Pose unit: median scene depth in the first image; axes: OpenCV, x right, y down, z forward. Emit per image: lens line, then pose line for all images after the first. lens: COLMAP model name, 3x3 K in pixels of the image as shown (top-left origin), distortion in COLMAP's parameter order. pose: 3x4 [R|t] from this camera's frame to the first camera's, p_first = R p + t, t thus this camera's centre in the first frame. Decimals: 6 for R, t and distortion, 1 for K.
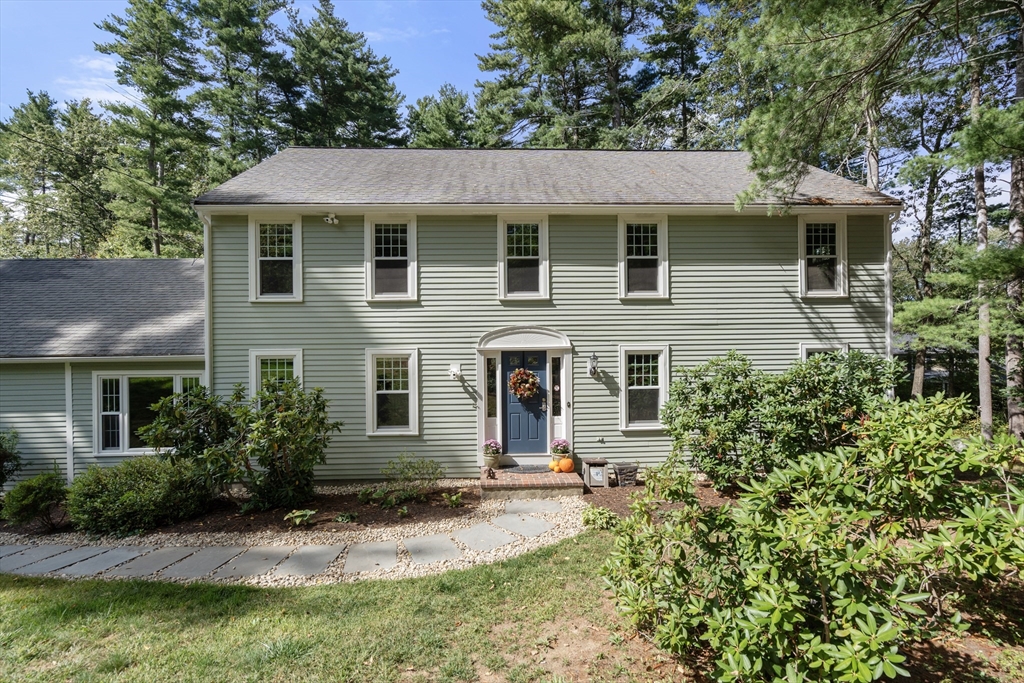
lens RADIAL K [[482.7, 0, 514.0], [0, 482.7, 342.2], [0, 0, 1]] dist [0.007716, -0.001483]
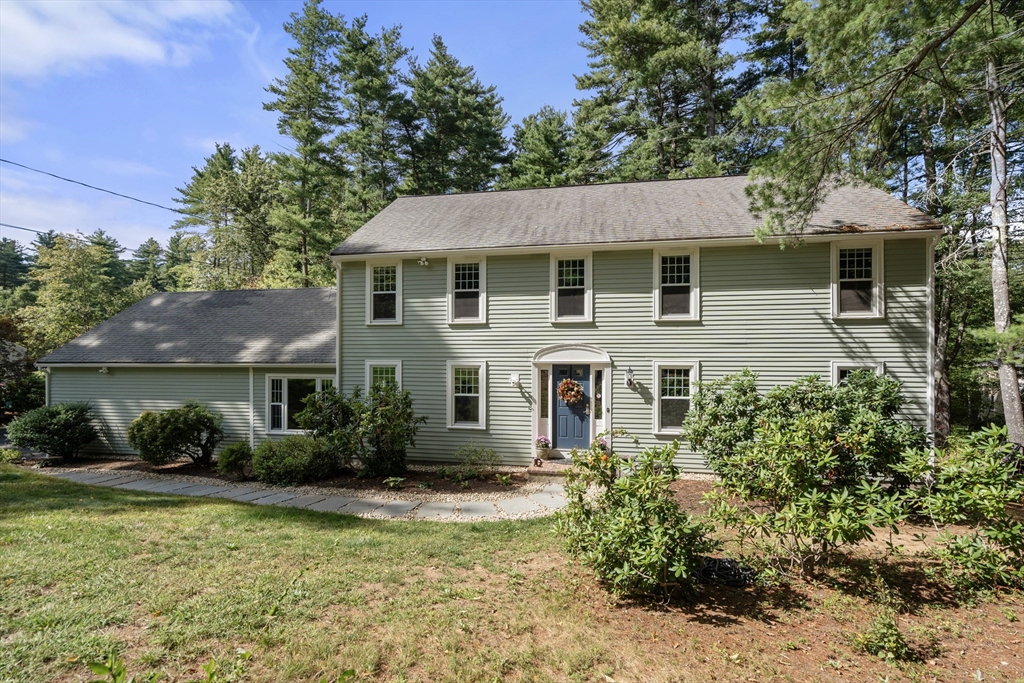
lens RADIAL K [[482.7, 0, 514.0], [0, 482.7, 342.2], [0, 0, 1]] dist [0.007716, -0.001483]
pose [[0.974669, 0.006572, -0.223554, 0.148362], [-0.008437, 0.999937, -0.007385, -0.027036], [0.223491, 0.009084, 0.974664, -0.208796]]
